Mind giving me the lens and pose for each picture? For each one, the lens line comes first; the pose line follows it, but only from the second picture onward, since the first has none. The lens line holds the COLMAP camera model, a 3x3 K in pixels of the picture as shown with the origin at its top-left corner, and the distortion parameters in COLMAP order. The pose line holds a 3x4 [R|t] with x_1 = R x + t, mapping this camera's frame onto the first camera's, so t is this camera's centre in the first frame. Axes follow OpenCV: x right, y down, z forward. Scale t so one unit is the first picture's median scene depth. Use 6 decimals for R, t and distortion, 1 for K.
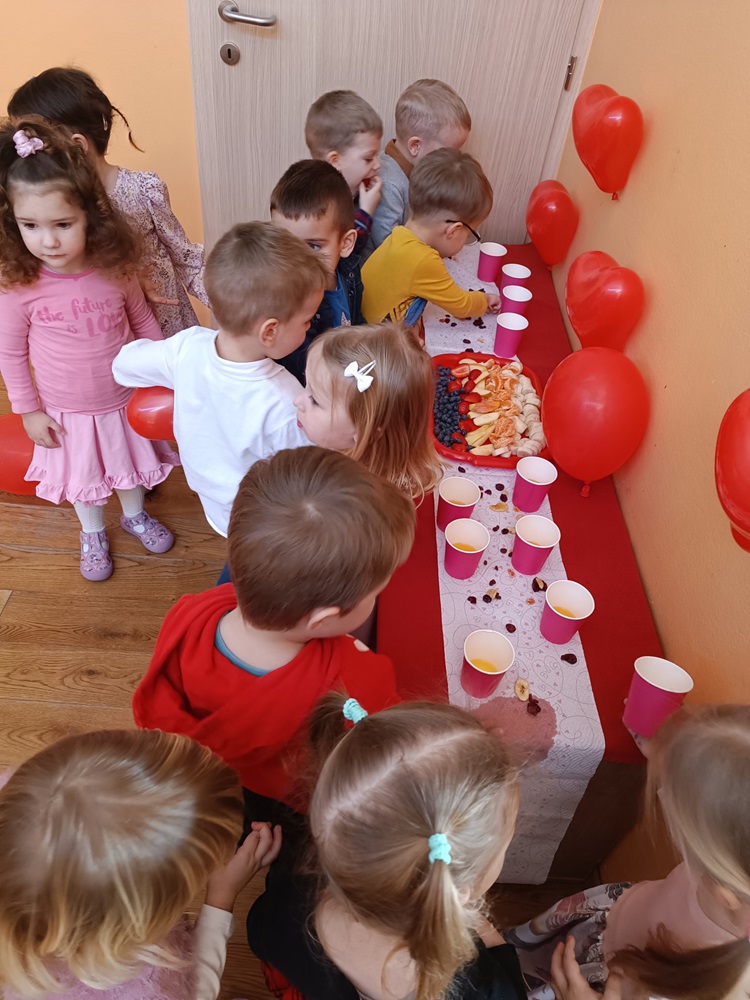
lens RADIAL K [[715.5, 0, 367.1], [0, 715.5, 497.9], [0, 0, 1]] dist [0.014263, -0.029441]
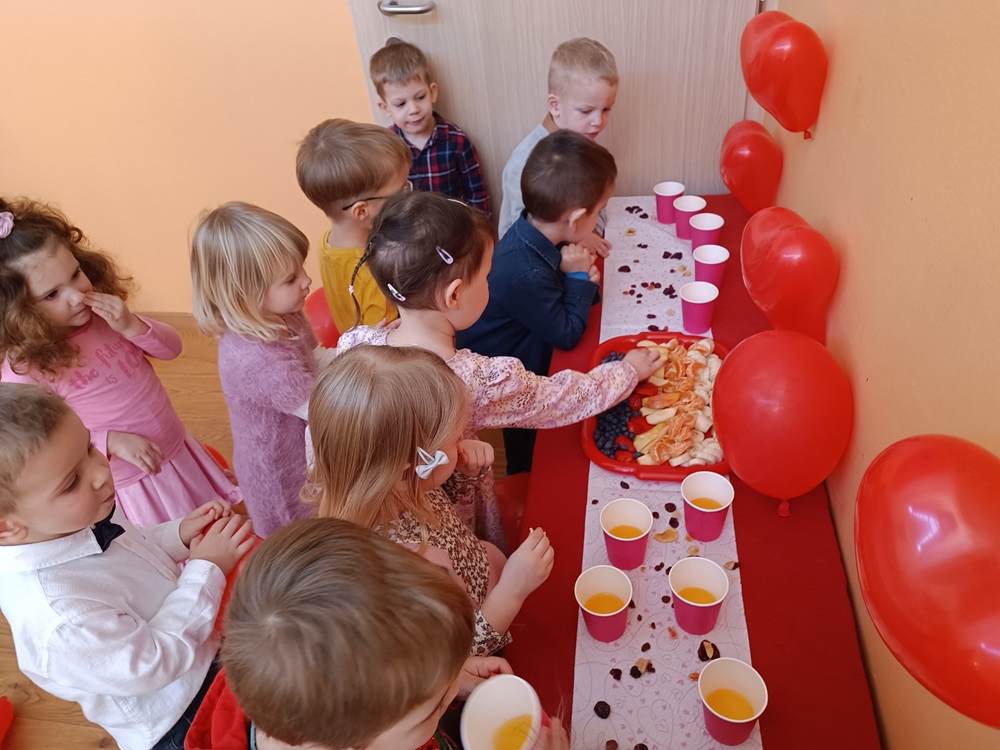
lens RADIAL K [[715.5, 0, 503.1], [0, 715.5, 369.2], [0, 0, 1]] dist [0.014263, -0.029441]
pose [[0.972249, -0.071269, -0.222831, 0.186239], [0.049260, 0.993480, -0.102818, -0.092500], [0.228705, 0.088987, 0.969420, 0.157244]]
